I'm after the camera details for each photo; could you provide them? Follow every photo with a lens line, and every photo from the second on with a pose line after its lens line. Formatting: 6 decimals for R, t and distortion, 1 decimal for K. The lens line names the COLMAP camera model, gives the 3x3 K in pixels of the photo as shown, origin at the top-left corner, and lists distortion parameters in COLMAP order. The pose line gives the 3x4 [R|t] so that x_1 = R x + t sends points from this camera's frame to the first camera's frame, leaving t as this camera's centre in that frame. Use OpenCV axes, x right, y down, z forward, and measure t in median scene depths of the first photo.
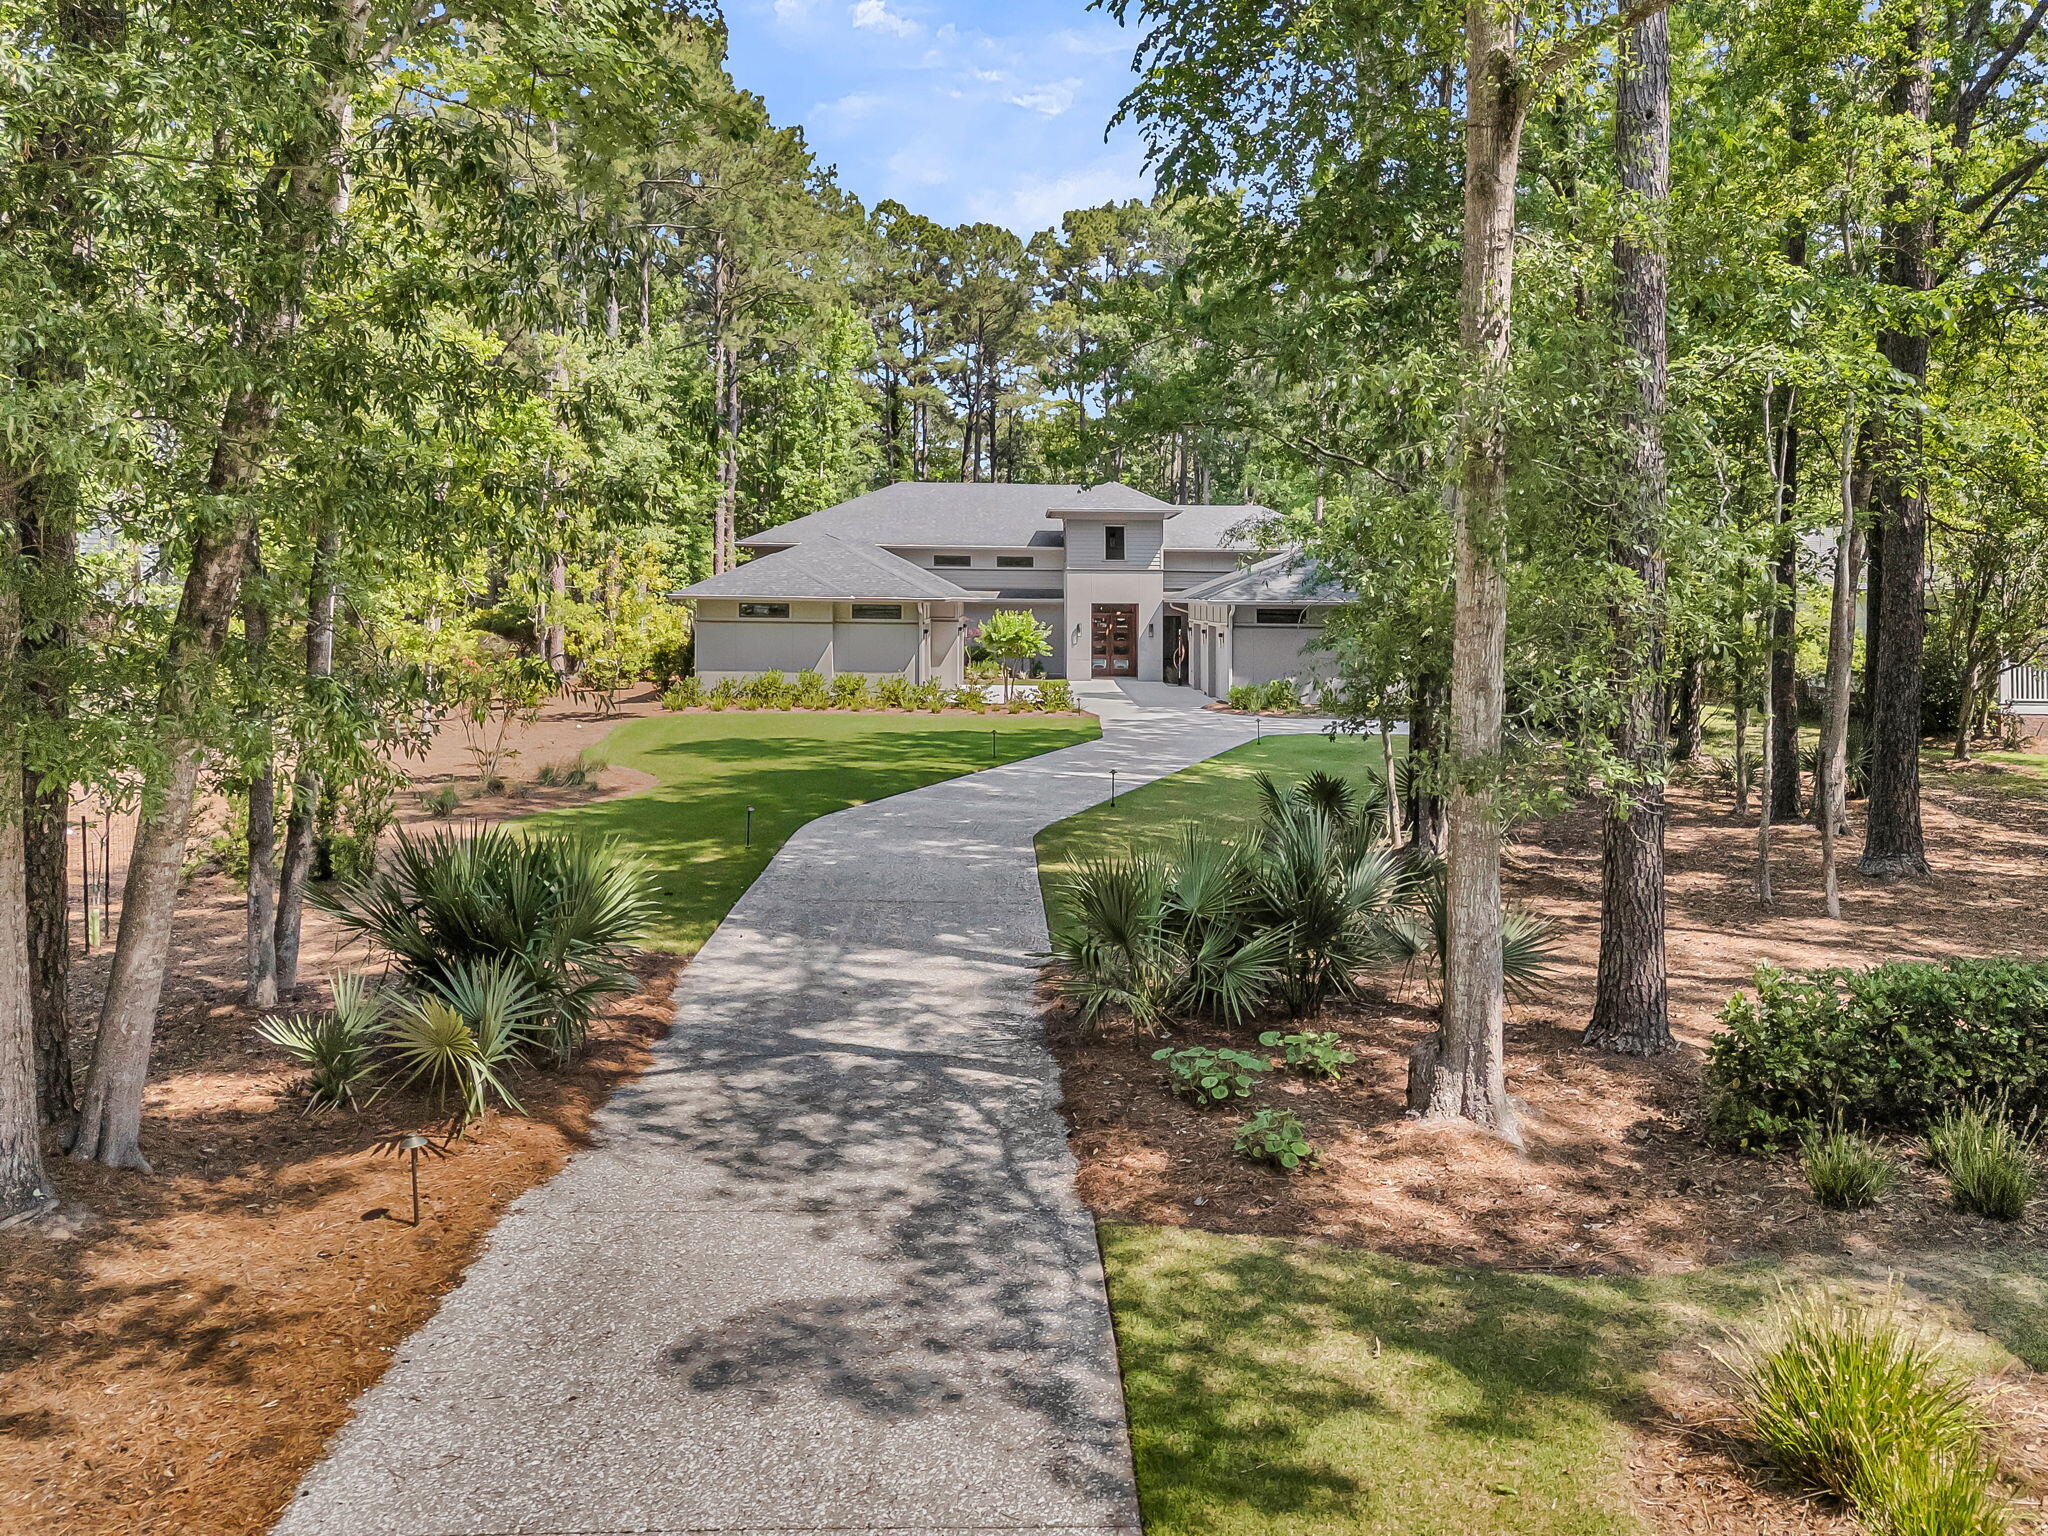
lens RADIAL K [[1612.0, 0, 1023.6], [0, 1612.0, 610.9], [0, 0, 1]] dist [0.111472, -0.000152]
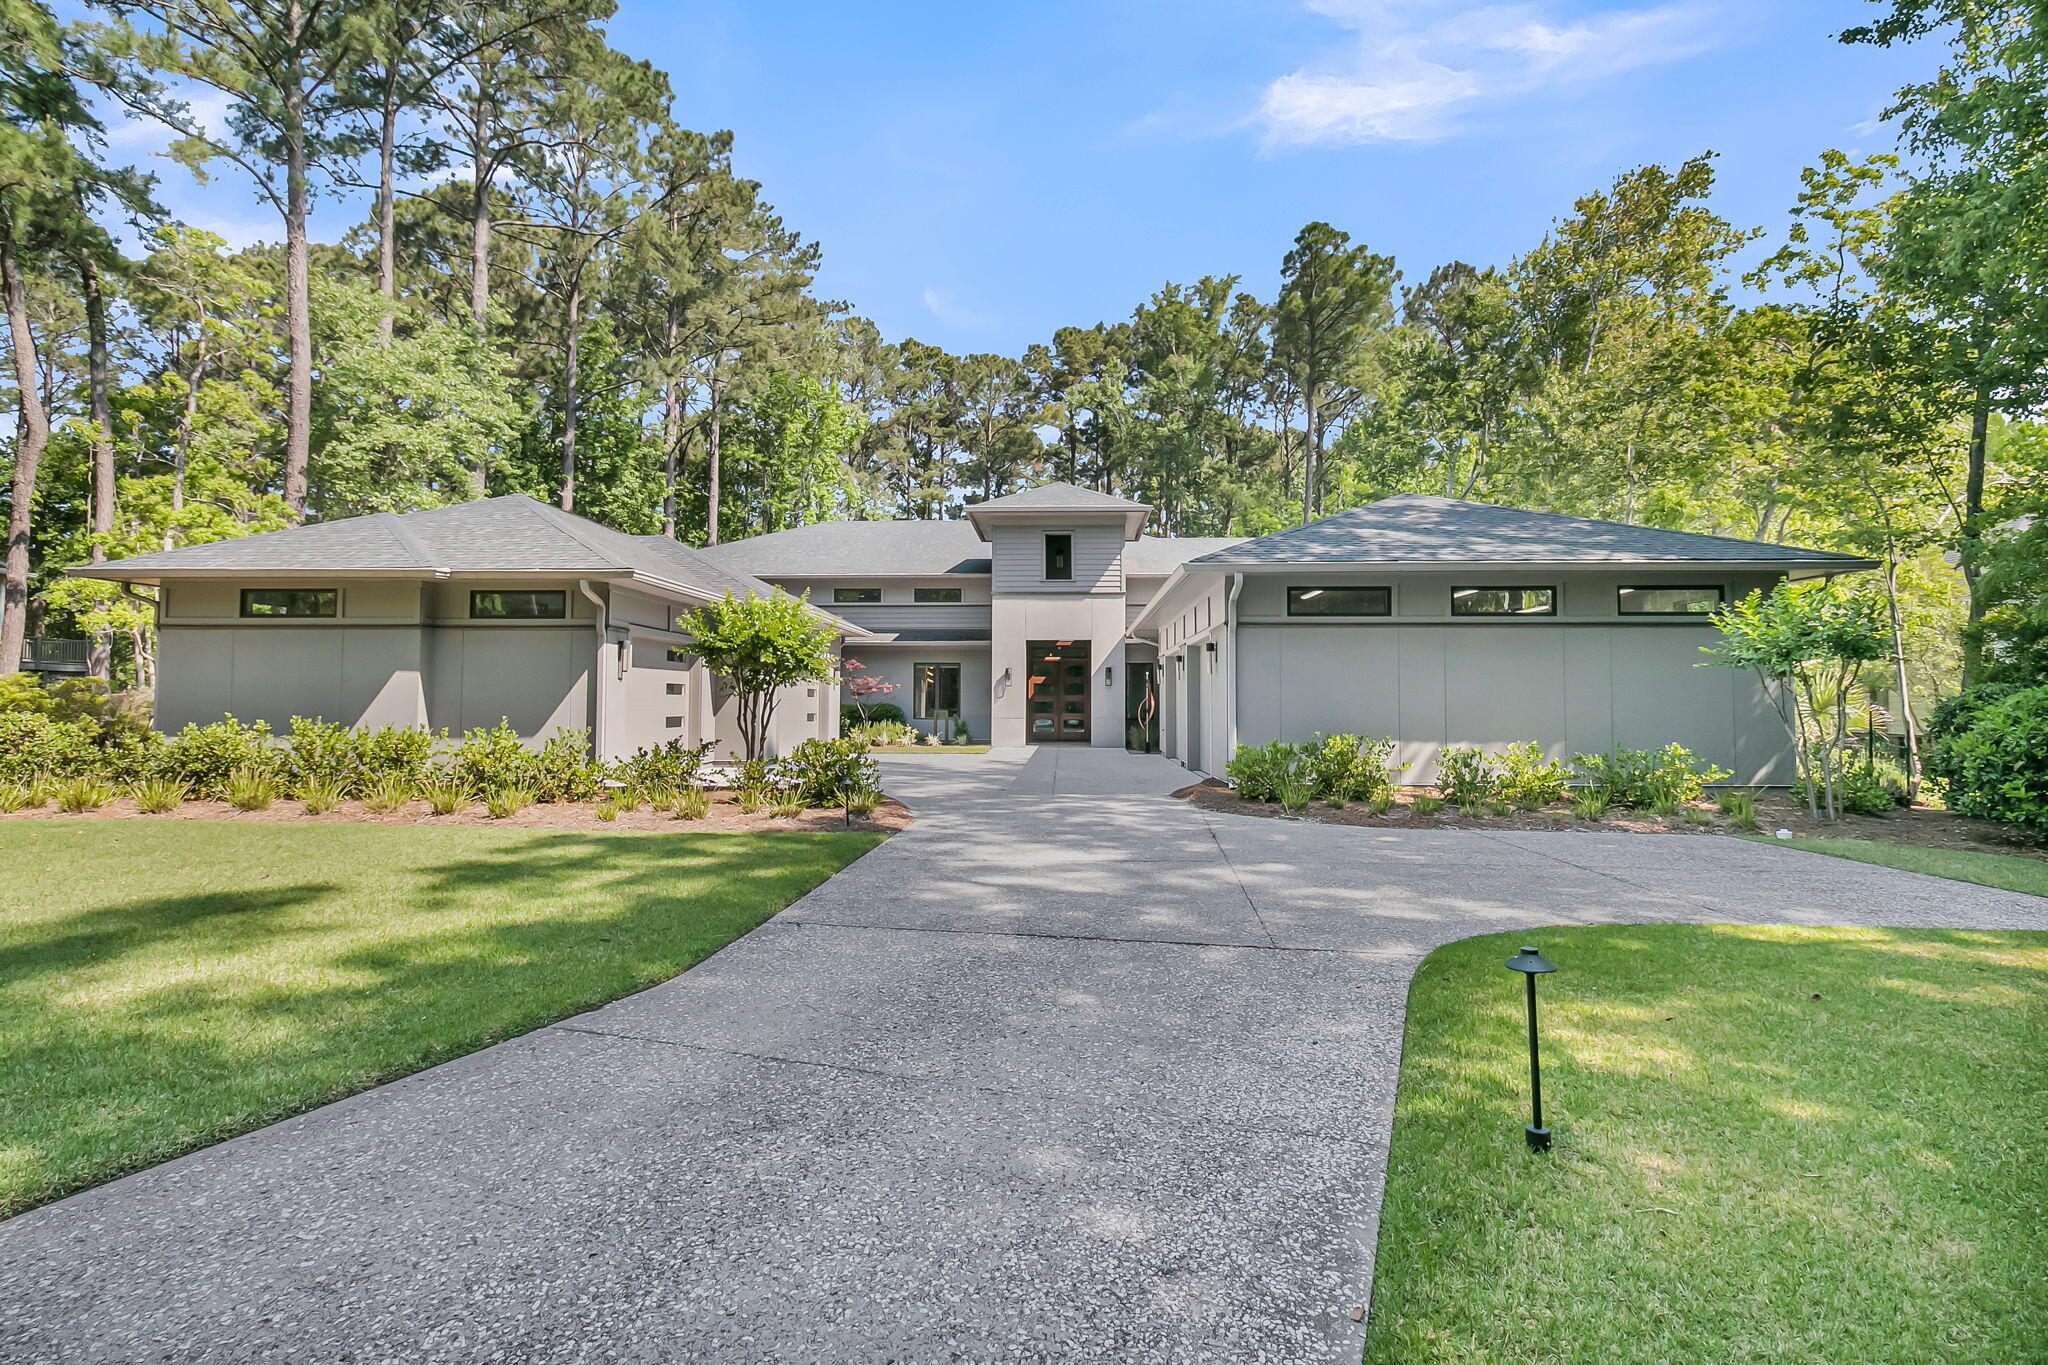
lens RADIAL K [[973.8, 0, 1024.0], [0, 973.8, 682.5], [0, 0, 1]] dist [0.001817, 0.000500]
pose [[0.998182, -0.007815, -0.059758, 0.064764], [0.005824, 0.999425, -0.033410, 0.027681], [0.059985, 0.033002, 0.997654, 0.542338]]
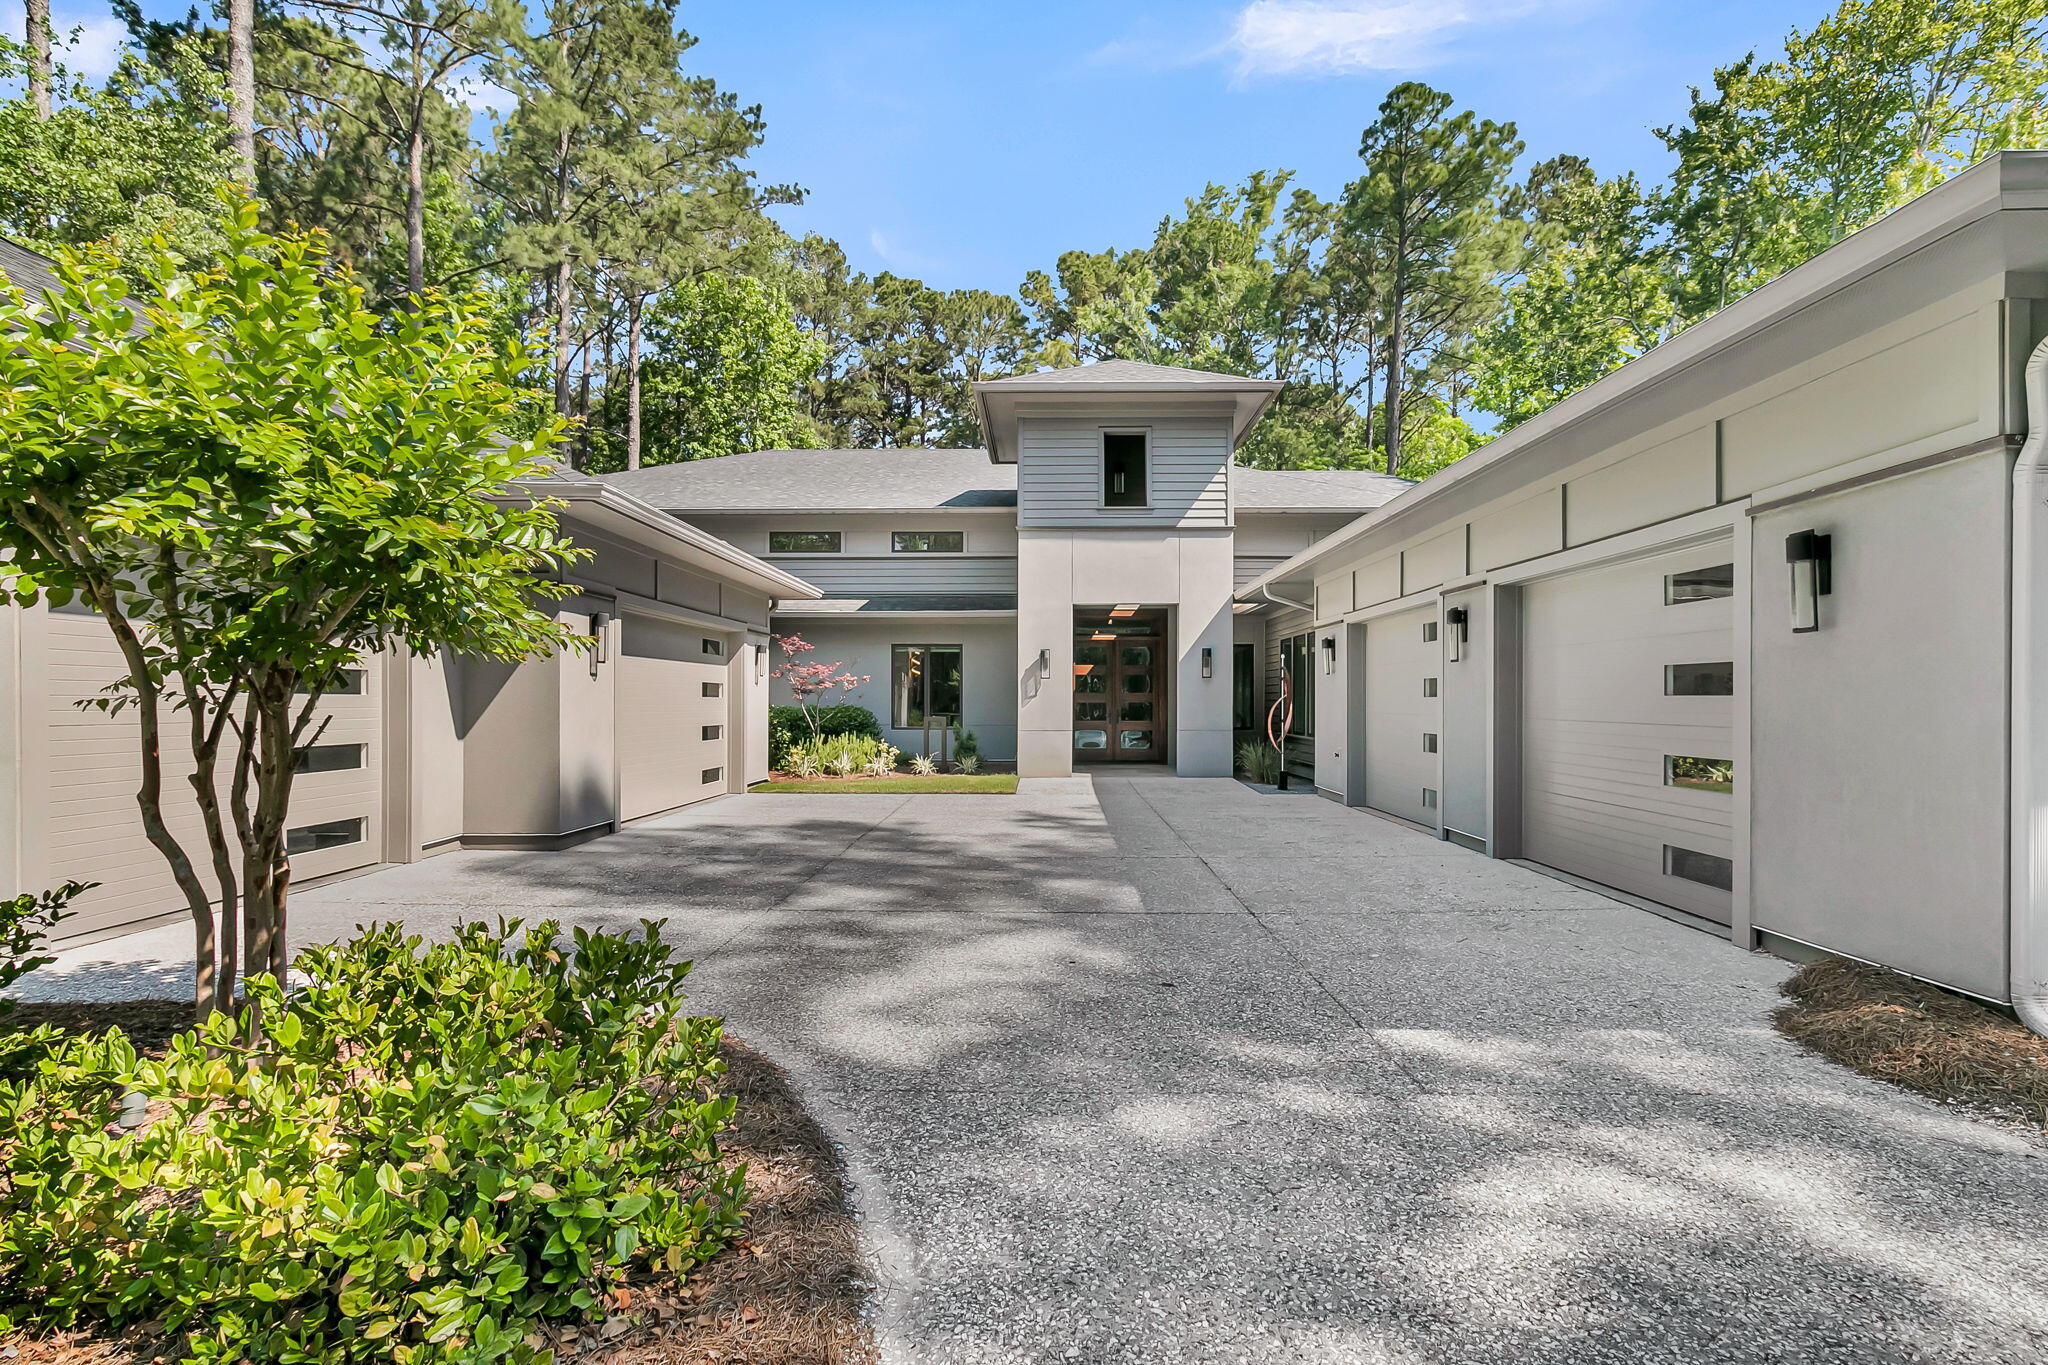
lens RADIAL K [[972.7, 0, 1024.5], [0, 972.7, 723.2], [0, 0, 1]] dist [0.000078, -0.000144]
pose [[0.999291, -0.008065, -0.036787, 0.036879], [0.008432, 0.999916, 0.009823, 0.024428], [0.036705, -0.010126, 0.999275, 0.701494]]
